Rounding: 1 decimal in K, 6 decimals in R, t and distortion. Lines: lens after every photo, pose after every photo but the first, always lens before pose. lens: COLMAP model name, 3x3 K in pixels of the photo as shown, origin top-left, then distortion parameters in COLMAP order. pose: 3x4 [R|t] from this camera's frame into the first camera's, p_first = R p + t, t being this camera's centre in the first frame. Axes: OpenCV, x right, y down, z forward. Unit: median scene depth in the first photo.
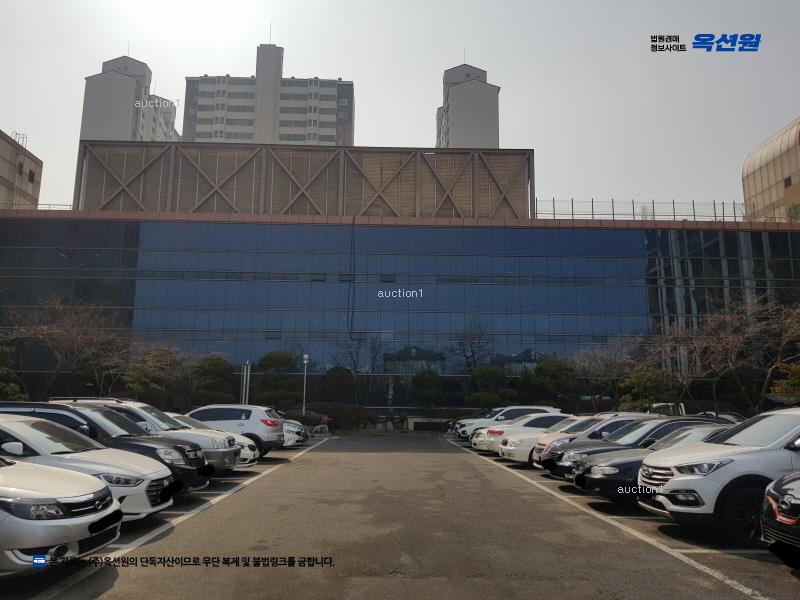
lens RADIAL K [[598.0, 0, 400.0], [0, 598.0, 300.0], [0, 0, 1]] dist [0.057745, 0.000238]
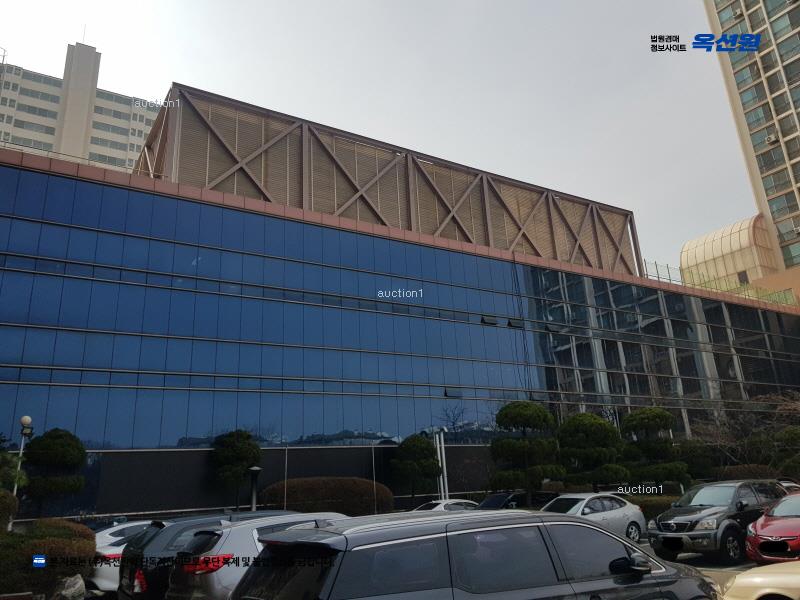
lens RADIAL K [[610.1, 0, 400.0], [0, 610.1, 300.0], [0, 0, 1]] dist [-0.001640, -0.002893]
pose [[0.860358, 0.091809, 0.501353, -0.550313], [-0.023832, 0.989814, -0.140360, 0.044809], [-0.509133, 0.108811, 0.853782, 0.305179]]
